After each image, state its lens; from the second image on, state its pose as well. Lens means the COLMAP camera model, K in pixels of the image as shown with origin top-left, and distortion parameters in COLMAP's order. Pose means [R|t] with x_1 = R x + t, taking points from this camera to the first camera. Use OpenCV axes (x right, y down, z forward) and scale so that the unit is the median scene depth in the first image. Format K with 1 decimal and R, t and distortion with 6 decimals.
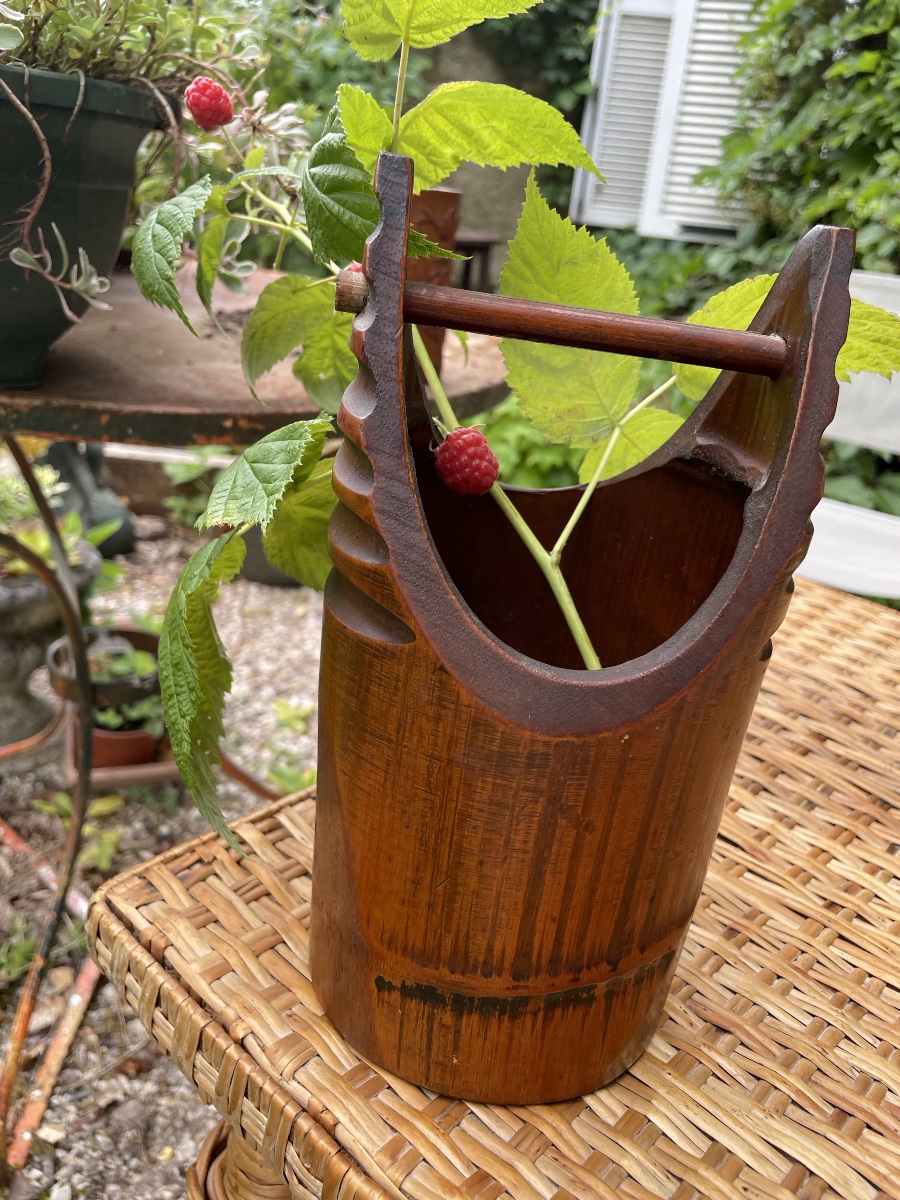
lens RADIAL K [[975.9, 0, 454.3], [0, 975.9, 606.0], [0, 0, 1]] dist [0.061941, -0.113772]
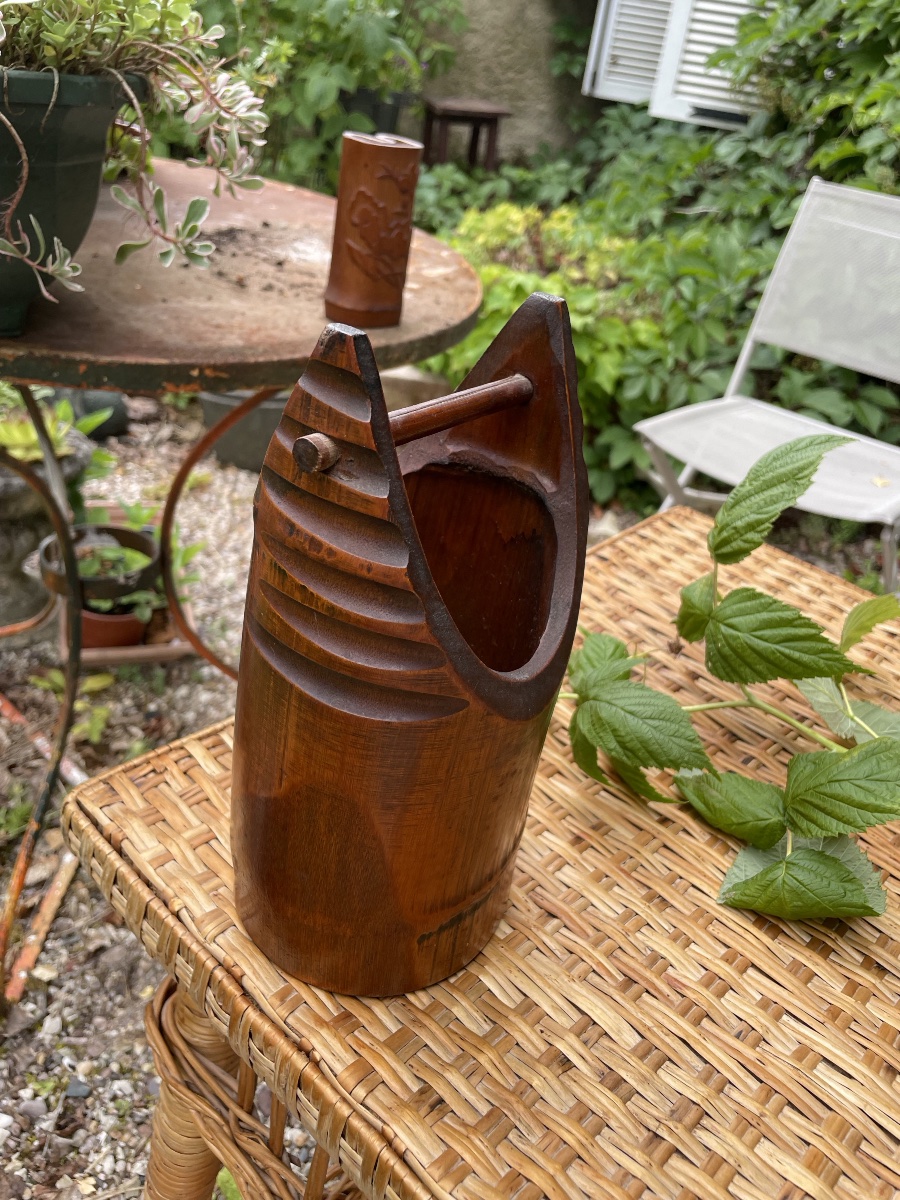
lens RADIAL K [[976.0, 0, 467.3], [0, 976.0, 598.4], [0, 0, 1]] dist [0.066936, -0.117922]
pose [[0.999128, 0.039334, 0.014011, 0.081809], [-0.040730, 0.991991, 0.119564, -0.089321], [-0.009196, -0.120030, 0.992728, -0.156993]]
